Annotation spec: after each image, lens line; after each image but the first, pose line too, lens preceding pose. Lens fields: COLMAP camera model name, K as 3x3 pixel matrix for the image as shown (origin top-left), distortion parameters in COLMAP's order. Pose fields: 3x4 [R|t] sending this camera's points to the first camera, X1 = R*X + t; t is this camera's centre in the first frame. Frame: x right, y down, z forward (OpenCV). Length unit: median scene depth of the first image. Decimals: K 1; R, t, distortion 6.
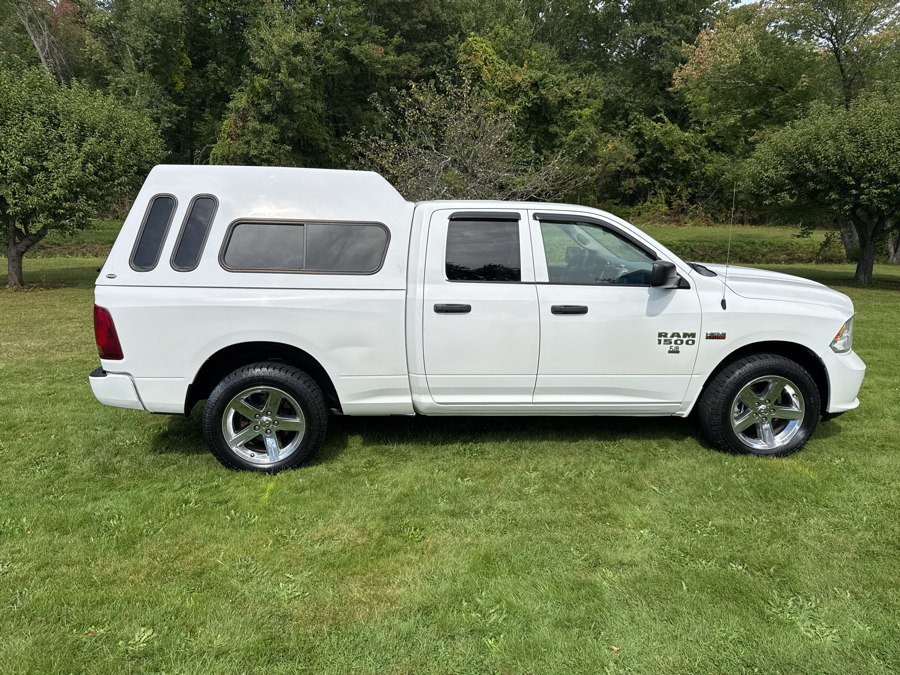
lens RADIAL K [[636.7, 0, 441.9], [0, 636.7, 337.8], [0, 0, 1]] dist [0.022986, -0.032146]
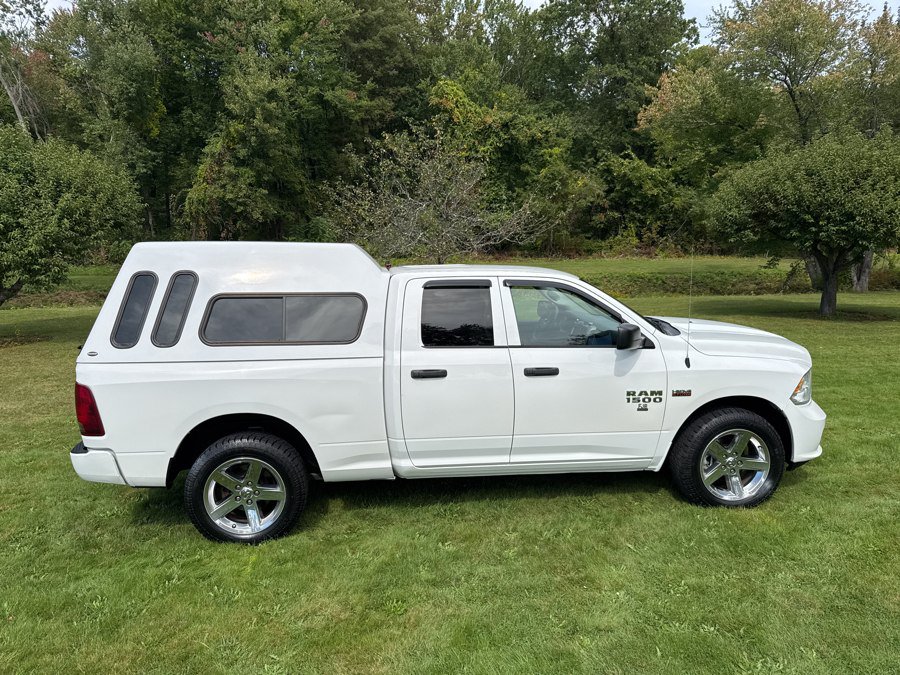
lens RADIAL K [[636.7, 0, 441.6], [0, 636.7, 336.9], [0, 0, 1]] dist [0.022986, -0.032146]
pose [[0.999101, -0.027352, 0.032394, 0.005642], [0.029049, 0.998165, -0.053130, -0.049574], [-0.030882, 0.054023, 0.998062, -0.032723]]
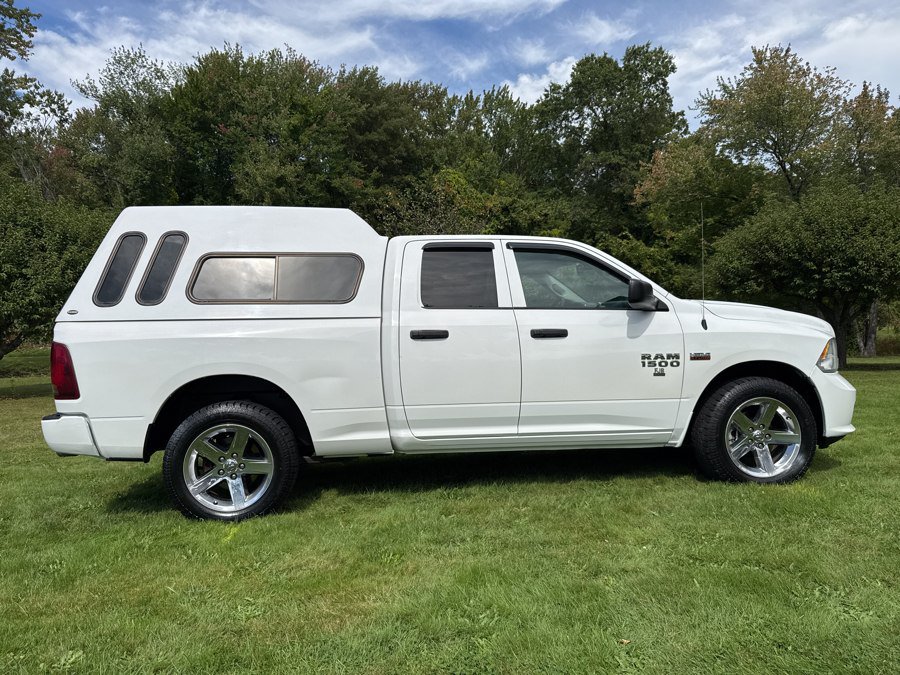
lens RADIAL K [[636.7, 0, 443.1], [0, 636.7, 336.8], [0, 0, 1]] dist [0.022986, -0.032146]
pose [[0.998932, -0.033713, 0.031588, 0.006992], [0.039168, 0.980597, -0.192079, 0.137066], [-0.024500, 0.193111, 0.980871, 0.047091]]
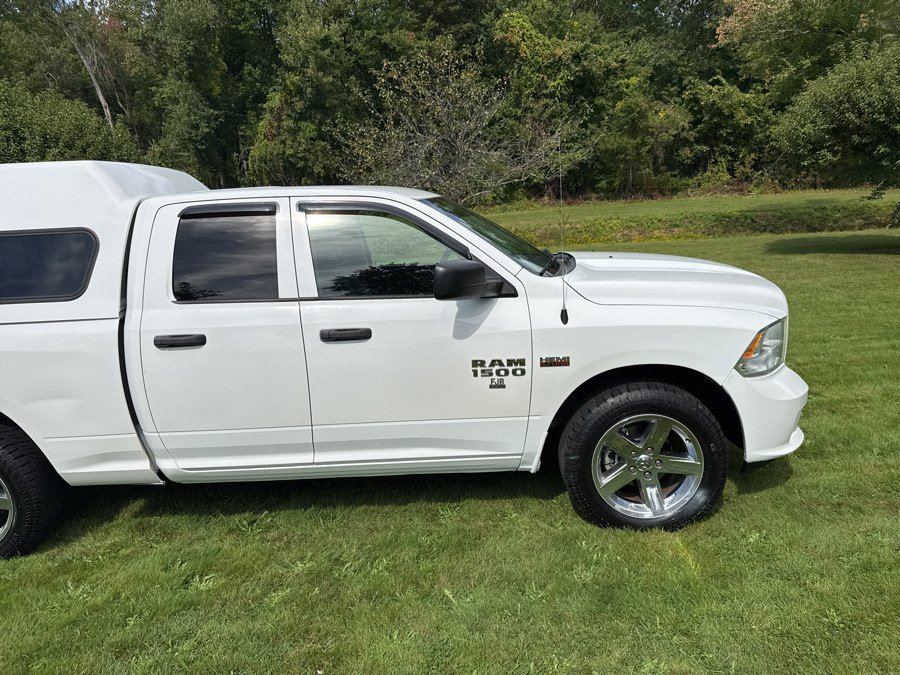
lens RADIAL K [[636.7, 0, 444.8], [0, 636.7, 337.8], [0, 0, 1]] dist [0.022986, -0.032146]
pose [[0.992961, -0.045797, -0.109226, 0.379650], [0.047840, 0.998724, 0.016152, -0.044980], [0.108347, -0.021264, 0.993886, 0.294184]]
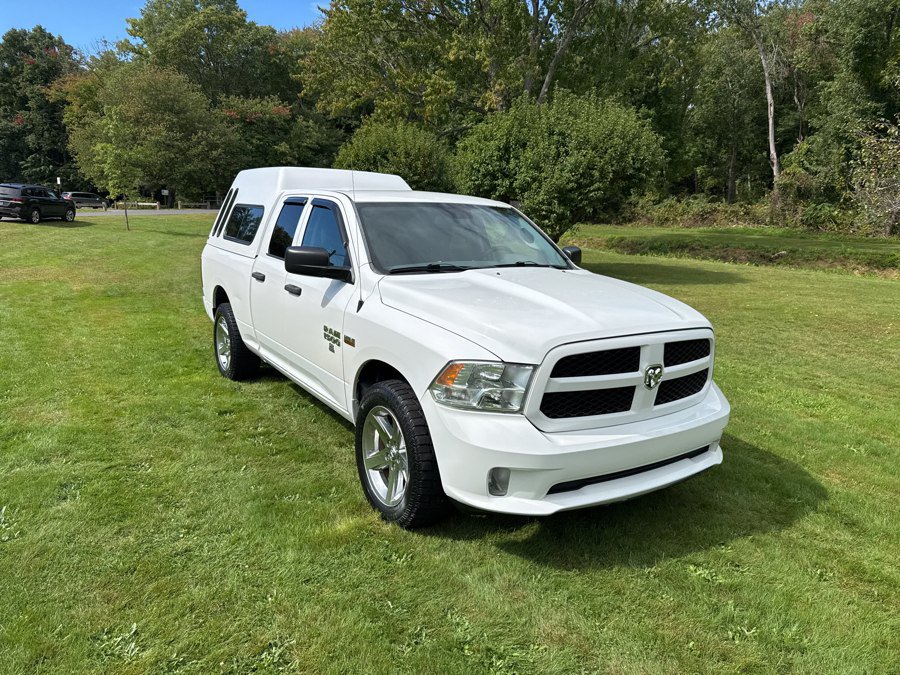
lens RADIAL K [[636.7, 0, 445.2], [0, 636.7, 338.5], [0, 0, 1]] dist [0.022986, -0.032146]
pose [[0.481072, 0.175748, -0.858884, 1.191740], [-0.188020, 0.977587, 0.094725, -0.107573], [0.856282, 0.115918, 0.503334, 0.673950]]
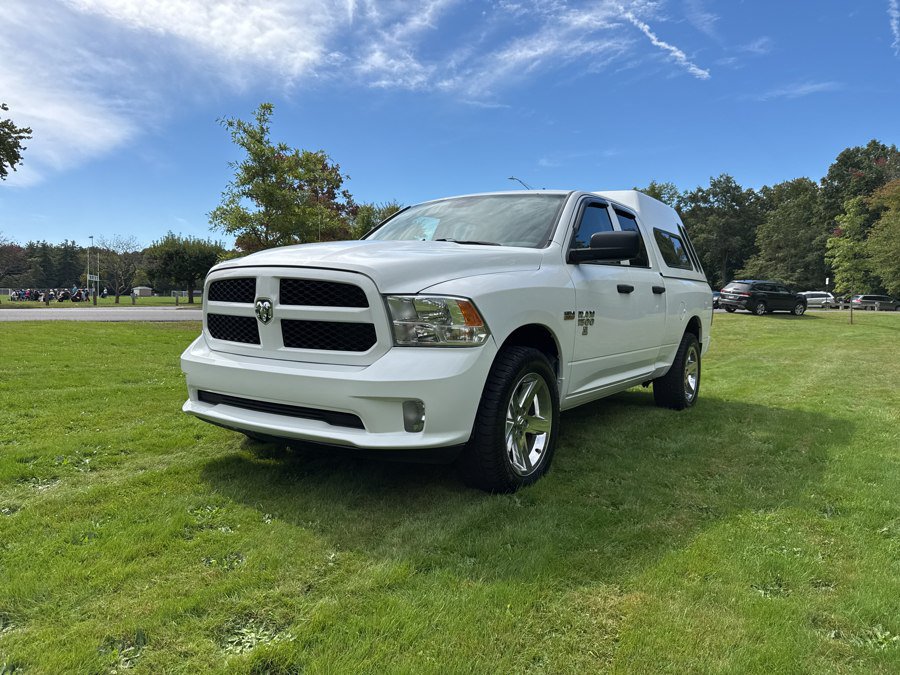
lens RADIAL K [[636.7, 0, 446.1], [0, 636.7, 336.4], [0, 0, 1]] dist [0.022986, -0.032146]
pose [[-0.607677, 0.022478, -0.793866, 1.139498], [-0.176756, 0.970700, 0.162786, -0.162746], [0.774265, 0.239241, -0.585899, 1.781158]]
